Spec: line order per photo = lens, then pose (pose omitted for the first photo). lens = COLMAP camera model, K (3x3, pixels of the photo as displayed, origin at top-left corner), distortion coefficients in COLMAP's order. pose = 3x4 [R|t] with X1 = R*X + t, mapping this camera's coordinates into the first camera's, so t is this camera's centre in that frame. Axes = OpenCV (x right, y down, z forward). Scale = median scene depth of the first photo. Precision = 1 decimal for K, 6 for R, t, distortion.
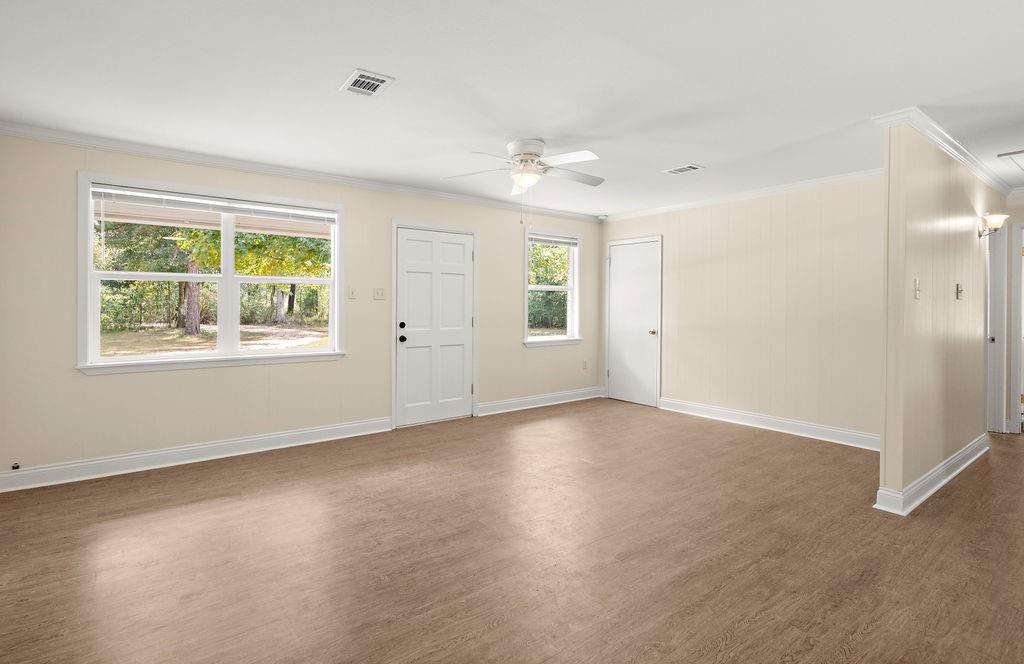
lens RADIAL K [[507.9, 0, 512.6], [0, 507.9, 307.6], [0, 0, 1]] dist [0.003373, 0.000648]
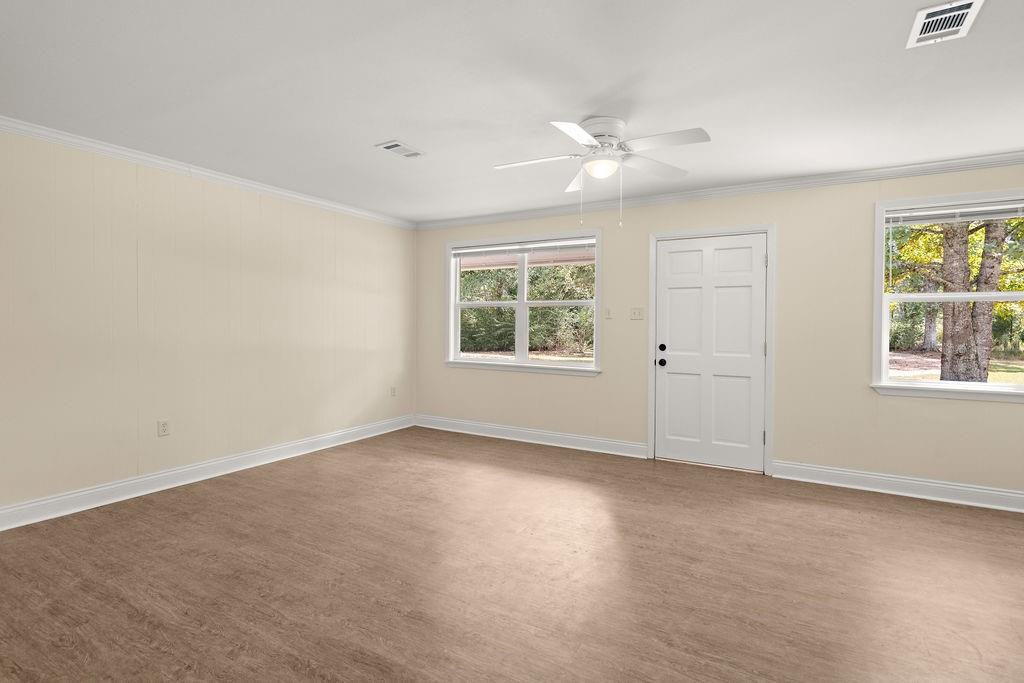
lens RADIAL K [[505.9, 0, 508.8], [0, 505.9, 330.0], [0, 0, 1]] dist [0.001572, 0.000417]
pose [[0.366145, 0.009432, -0.930510, 0.570734], [-0.013781, 0.999894, 0.004712, 0.003200], [0.930456, 0.011098, 0.366236, 0.447986]]
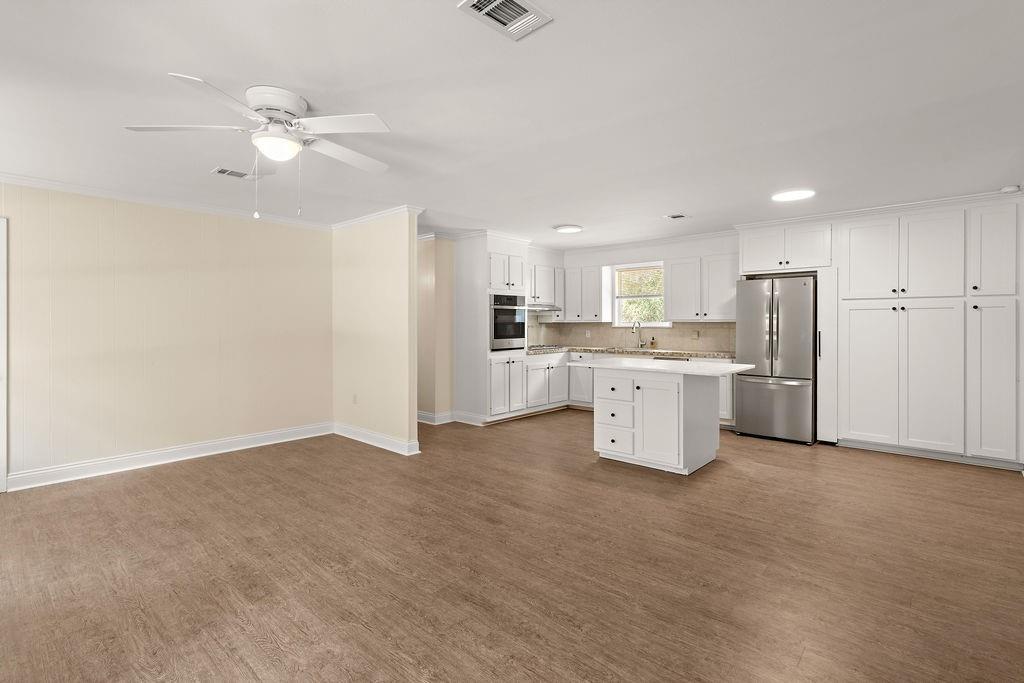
lens RADIAL K [[483.3, 0, 512.0], [0, 483.3, 322.2], [0, 0, 1]] dist [-0.000206, -0.000008]
pose [[-0.176840, -0.001382, 0.984239, -0.537192], [0.009064, 0.999954, 0.003033, -0.011667], [-0.984198, 0.009458, -0.176819, 0.633424]]
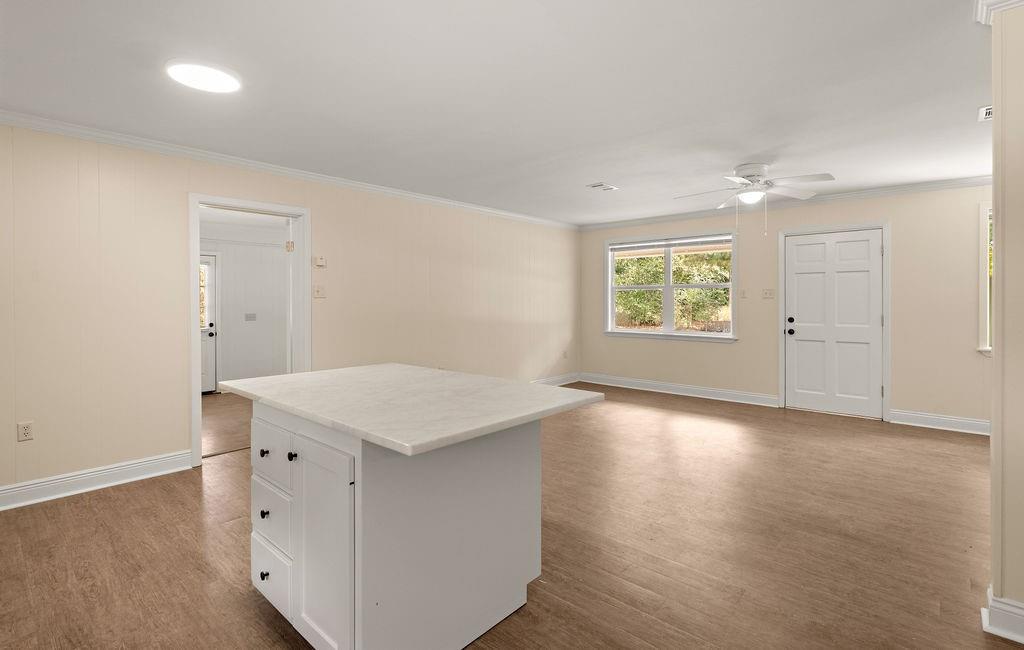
lens RADIAL K [[479.2, 0, 511.0], [0, 479.2, 303.3], [0, 0, 1]] dist [0.002210, 0.000145]
pose [[0.172717, 0.000131, -0.984971, 0.814557], [-0.005328, 0.999985, -0.000802, 0.001061], [0.984957, 0.005387, 0.172715, 0.198616]]
